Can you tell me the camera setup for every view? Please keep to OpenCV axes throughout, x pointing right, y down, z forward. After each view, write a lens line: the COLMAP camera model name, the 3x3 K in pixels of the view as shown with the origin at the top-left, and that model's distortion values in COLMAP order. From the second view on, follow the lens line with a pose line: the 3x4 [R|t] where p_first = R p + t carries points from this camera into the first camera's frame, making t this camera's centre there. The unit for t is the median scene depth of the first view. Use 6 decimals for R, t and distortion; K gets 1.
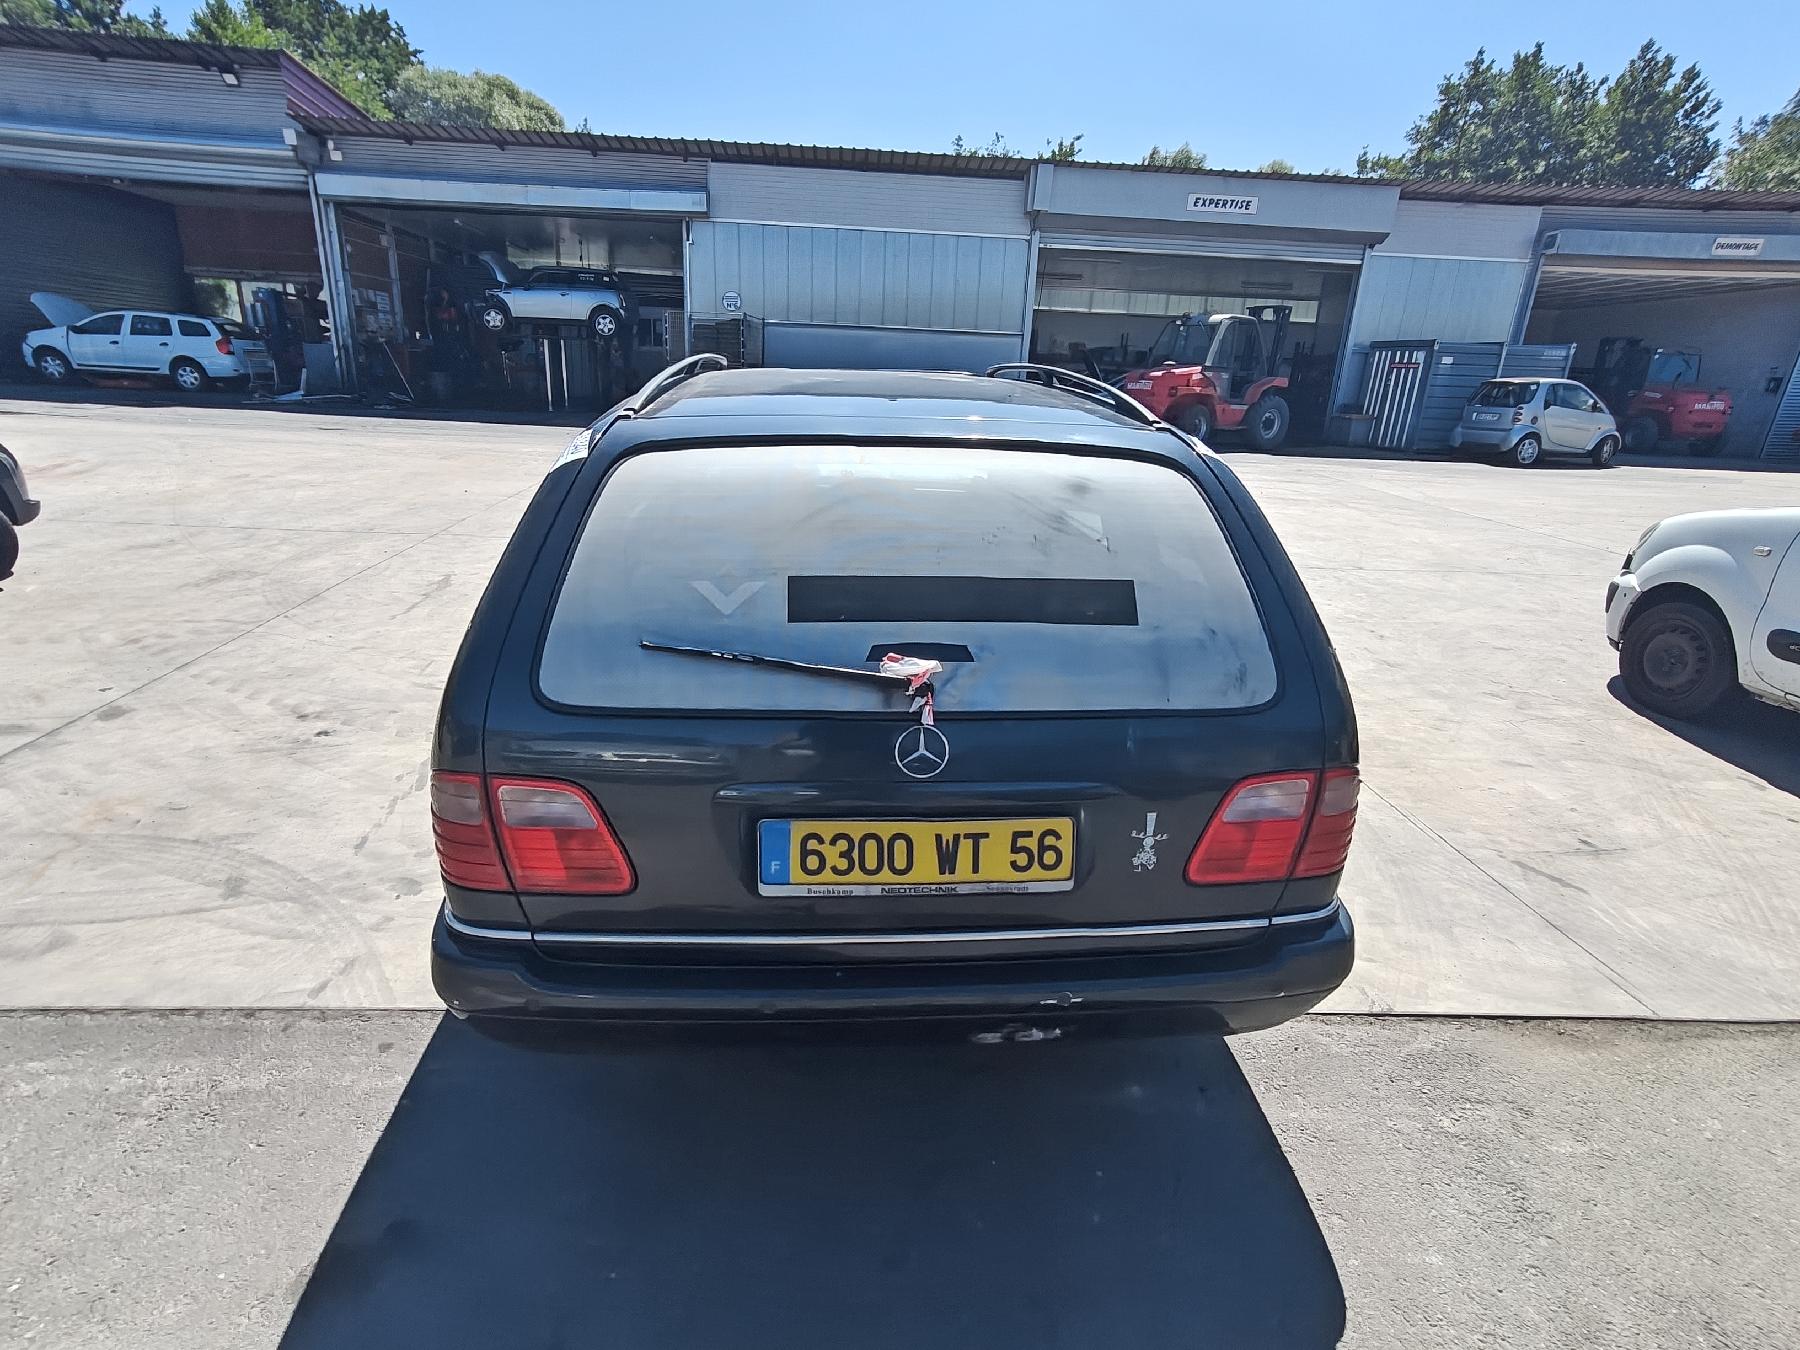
lens RADIAL K [[957.3, 0, 885.8], [0, 957.3, 674.8], [0, 0, 1]] dist [-0.015740, 0.033249]
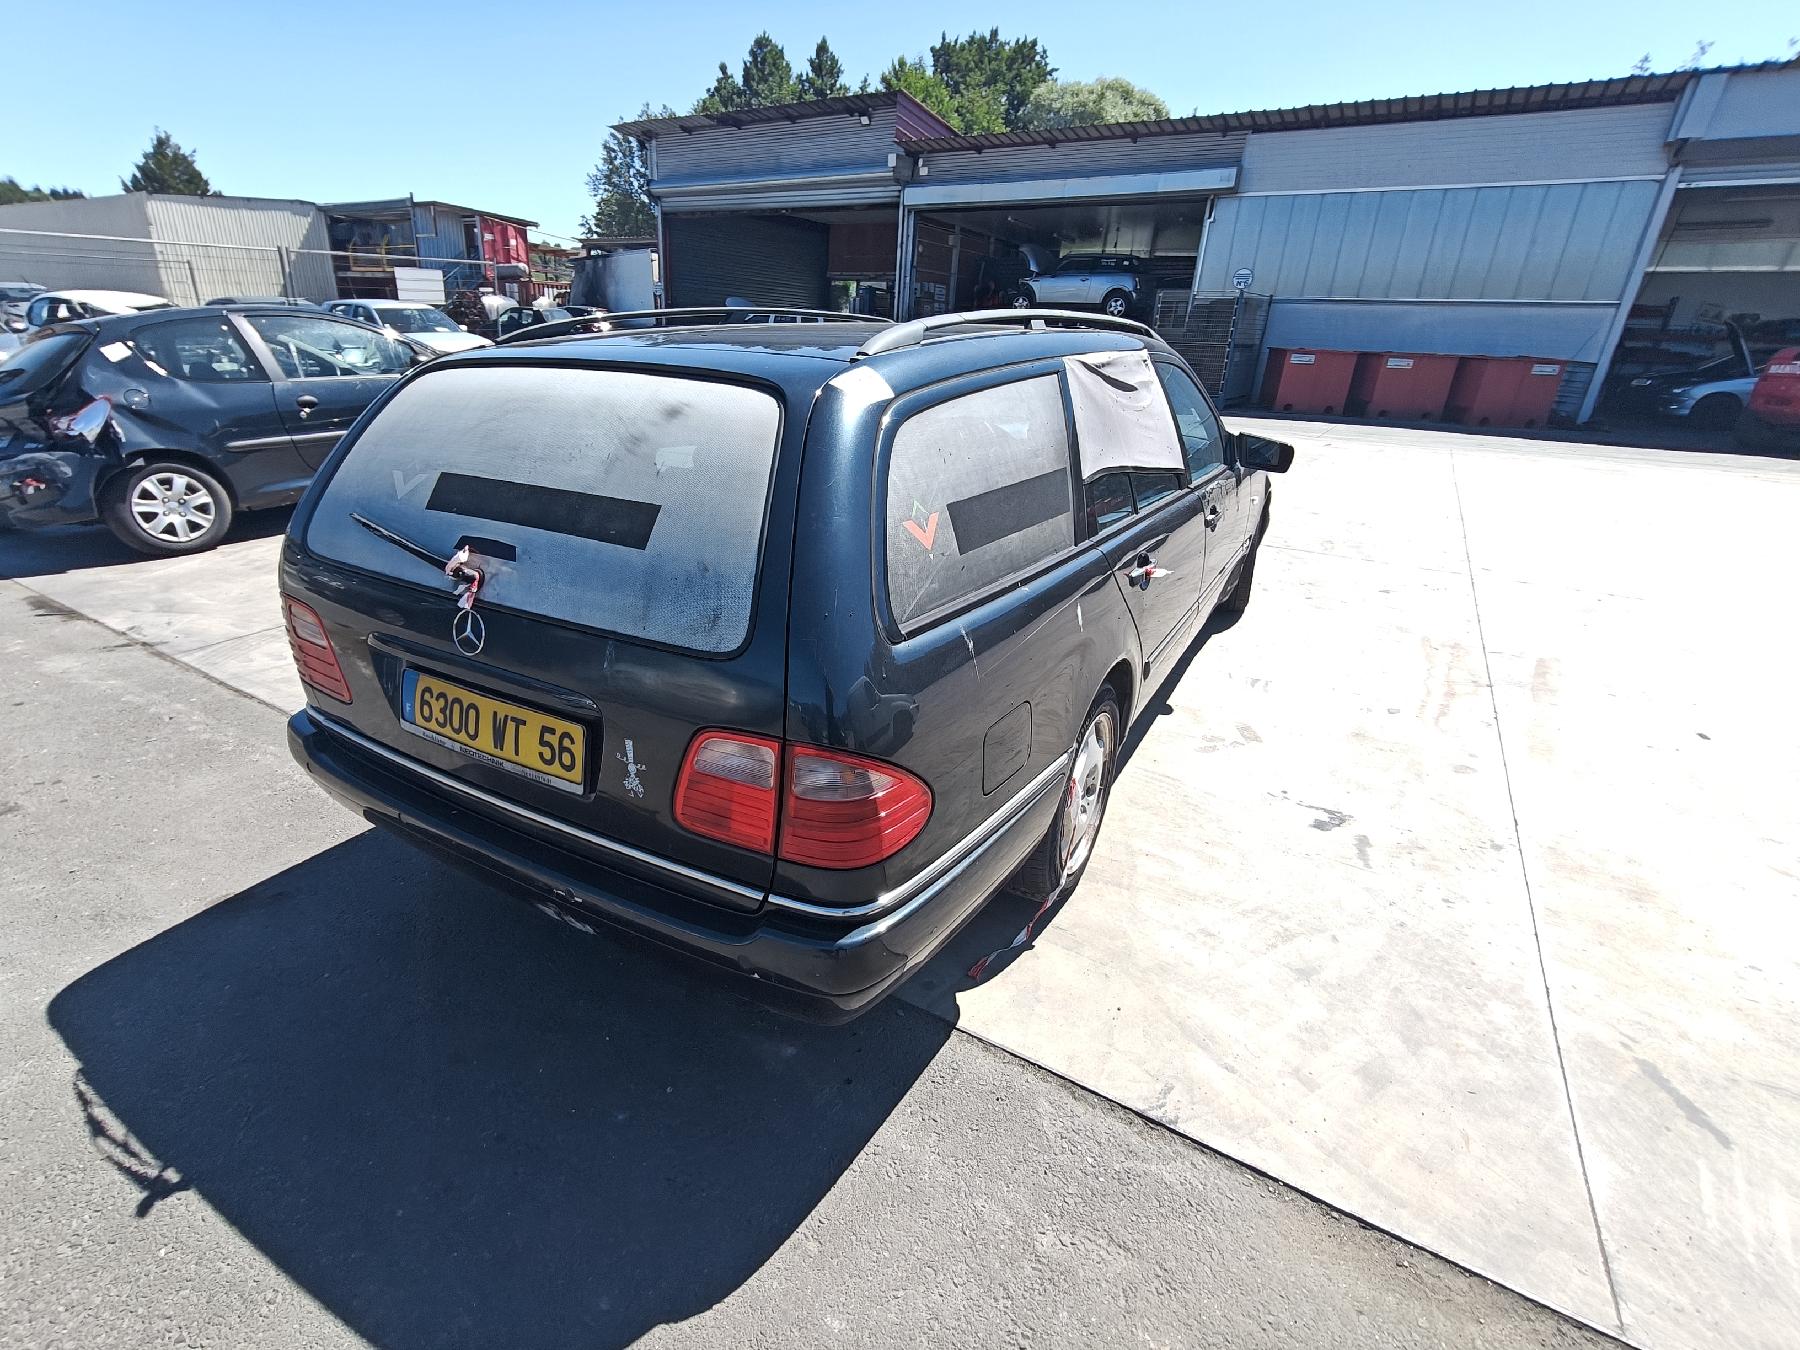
lens RADIAL K [[892.4, 0, 900.0], [0, 892.4, 675.0], [0, 0, 1]] dist [0.019257, 0.001553]
pose [[0.822272, 0.195819, -0.534343, 0.124008], [-0.179468, 0.980251, 0.083056, -0.006070], [0.540055, 0.027603, 0.841177, 0.045549]]
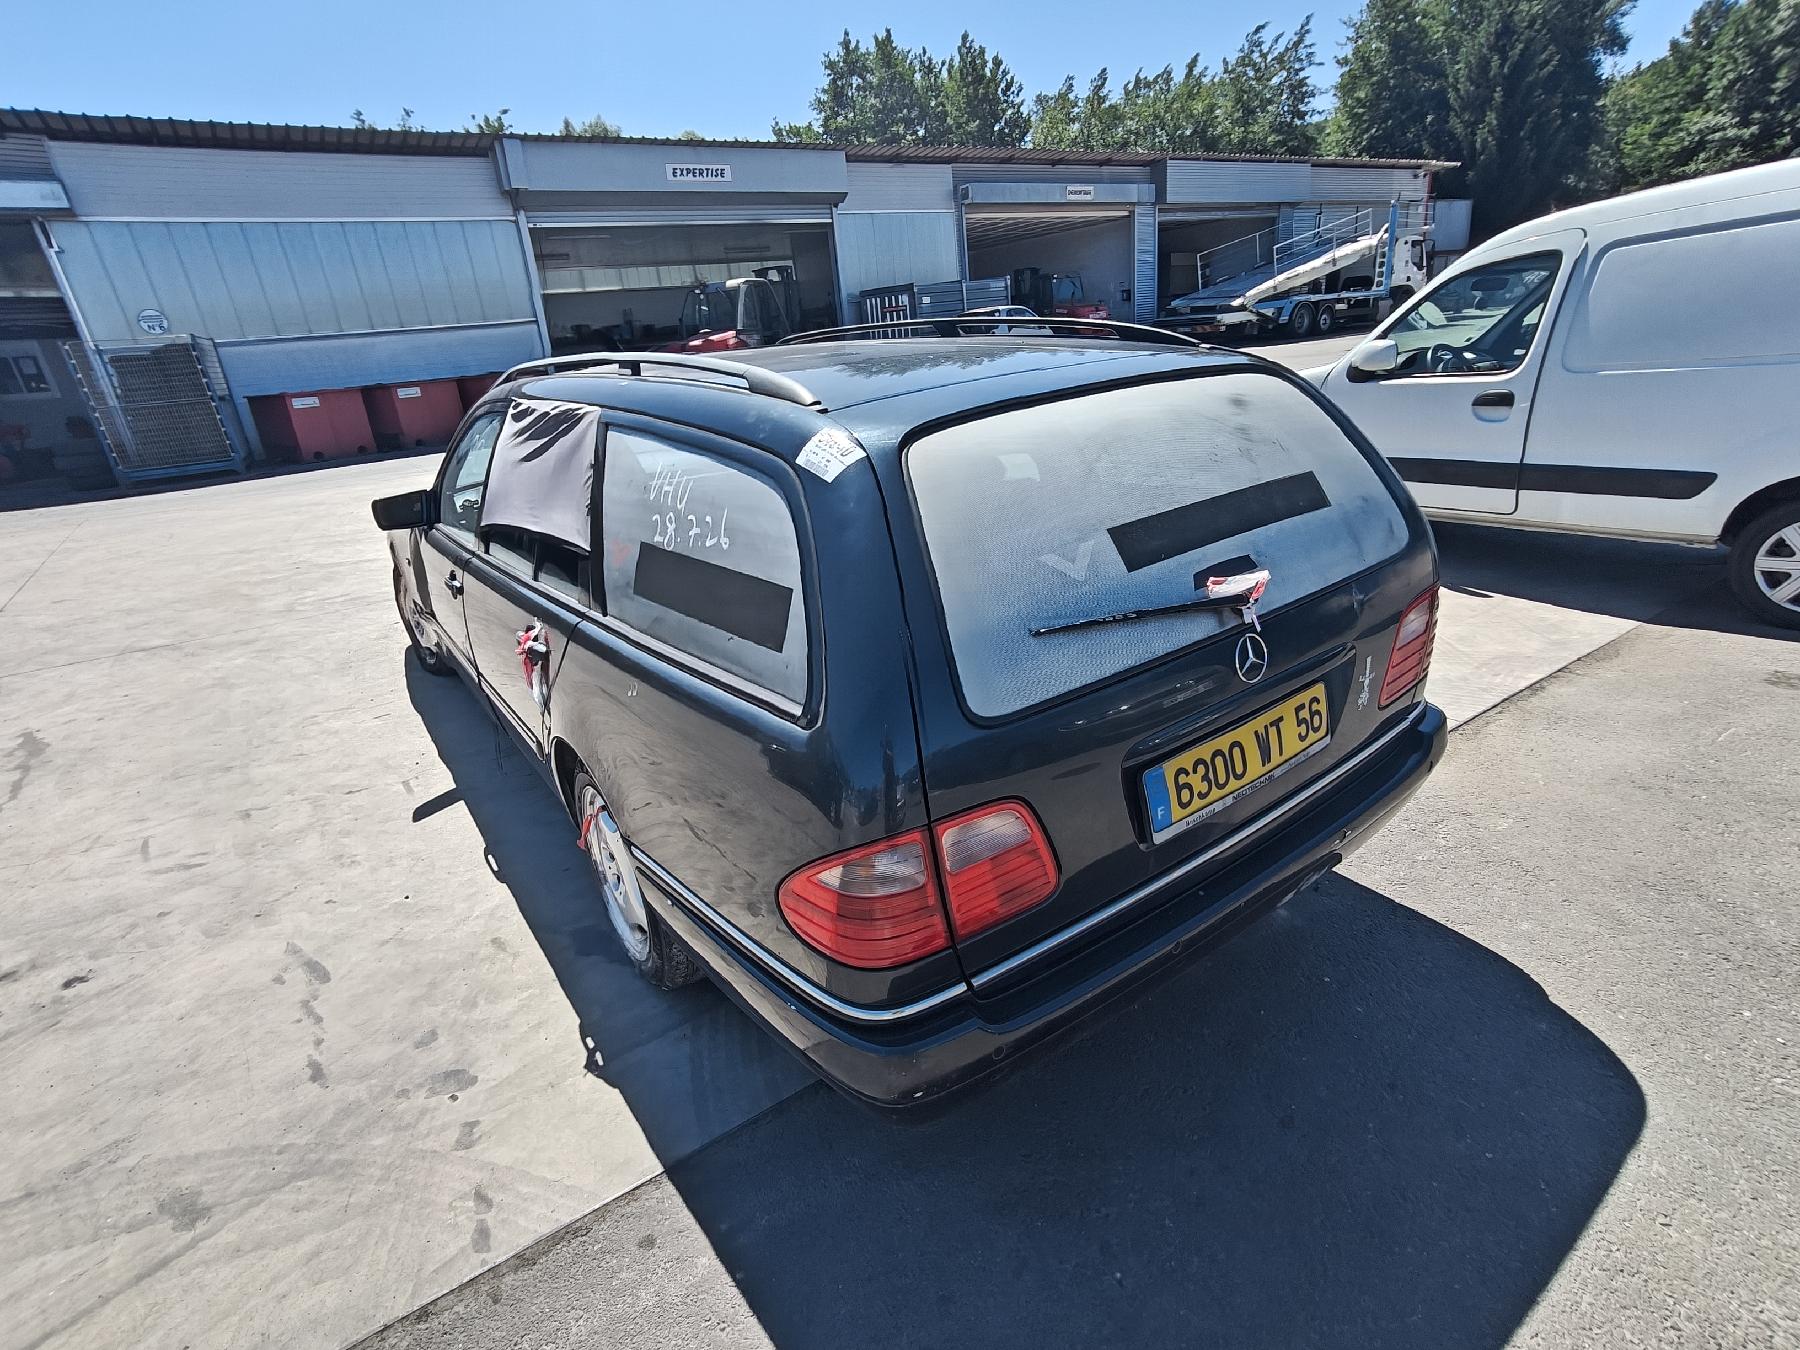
lens RADIAL K [[939.9, 0, 900.0], [0, 939.9, 675.0], [0, 0, 1]] dist [-0.005886, 0.018021]
pose [[0.839519, -0.292539, 0.457852, -0.093430], [0.279772, 0.955126, 0.097274, -0.013804], [-0.465763, 0.046431, 0.883691, 0.029840]]
